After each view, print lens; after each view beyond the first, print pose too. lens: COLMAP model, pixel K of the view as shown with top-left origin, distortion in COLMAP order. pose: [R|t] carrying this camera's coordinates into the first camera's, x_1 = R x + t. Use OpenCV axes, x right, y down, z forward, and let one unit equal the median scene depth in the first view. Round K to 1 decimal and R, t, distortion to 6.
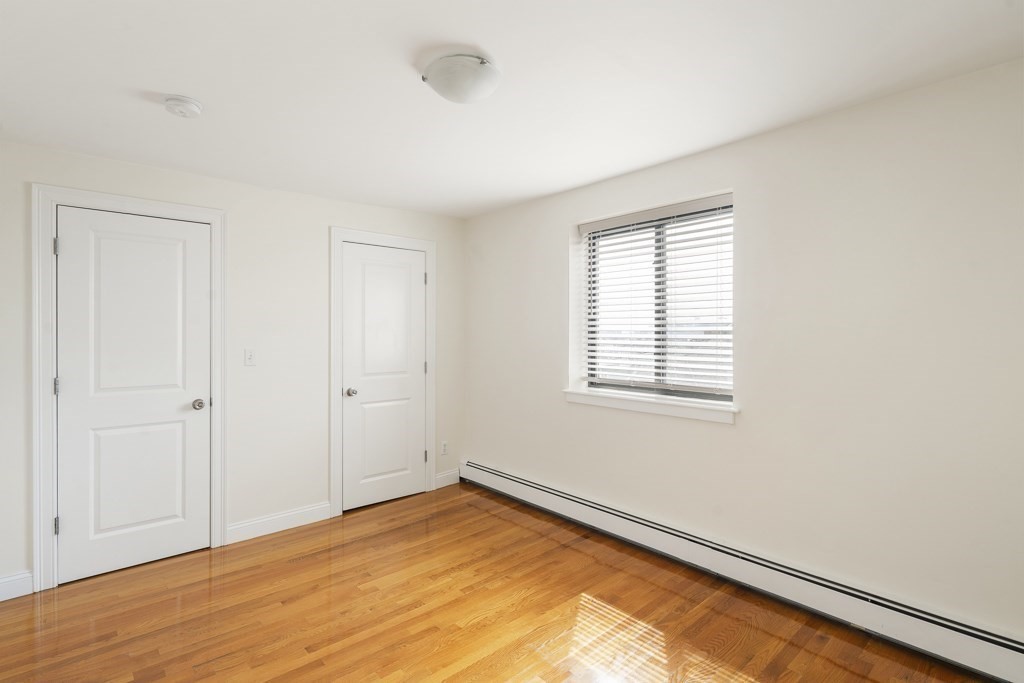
lens RADIAL K [[494.4, 0, 514.6], [0, 494.4, 336.4], [0, 0, 1]] dist [0.004047, -0.003852]
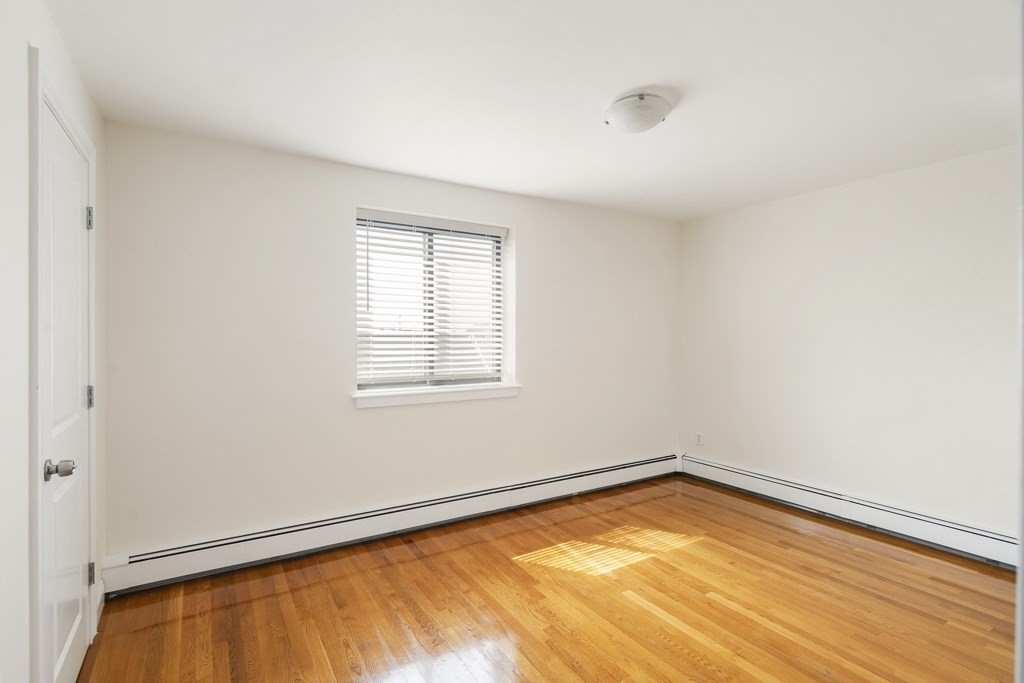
lens RADIAL K [[494.4, 0, 519.9], [0, 494.4, 336.0], [0, 0, 1]] dist [0.004047, -0.003852]
pose [[0.147875, 0.001106, 0.989005, -0.822975], [0.004530, 0.999988, -0.001796, 0.009277], [-0.988996, 0.004746, 0.147868, 0.683696]]
